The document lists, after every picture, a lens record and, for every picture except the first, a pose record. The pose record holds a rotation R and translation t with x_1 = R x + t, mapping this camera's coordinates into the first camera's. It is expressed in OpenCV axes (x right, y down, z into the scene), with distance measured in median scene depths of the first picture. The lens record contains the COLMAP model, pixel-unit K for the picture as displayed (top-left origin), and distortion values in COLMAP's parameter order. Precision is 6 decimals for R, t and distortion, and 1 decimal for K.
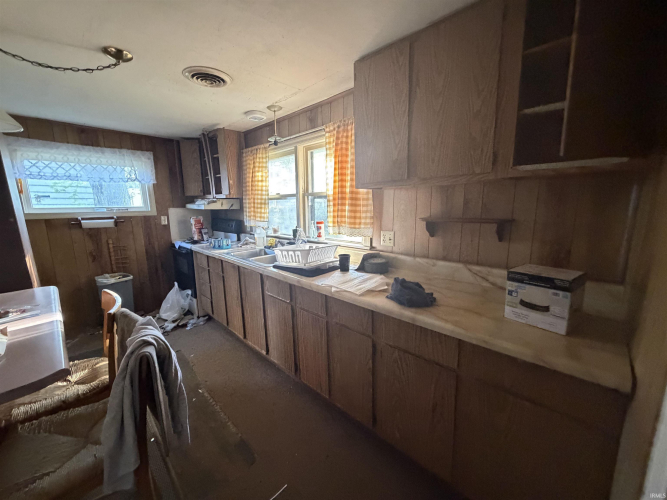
lens RADIAL K [[265.6, 0, 331.9], [0, 265.6, 249.8], [0, 0, 1]] dist [-0.001368, -0.000034]
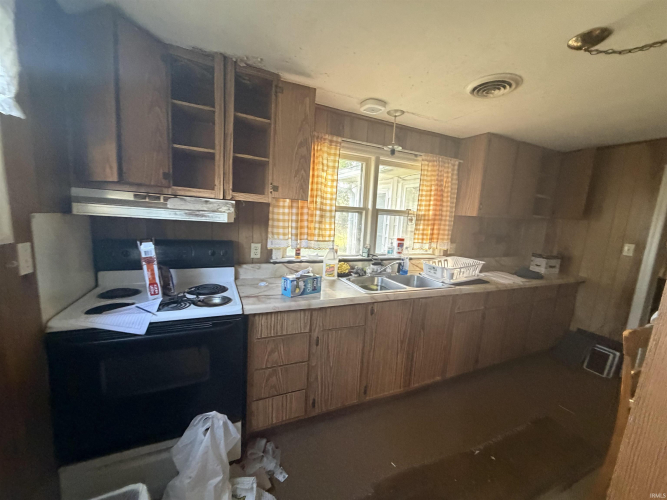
lens RADIAL K [[265.6, 0, 331.9], [0, 265.6, 249.8], [0, 0, 1]] dist [-0.001368, -0.000034]
pose [[0.353378, -0.092432, 0.930903, -1.029559], [0.097388, 0.993335, 0.061661, -0.141979], [-0.930398, 0.068869, 0.360024, 0.817778]]
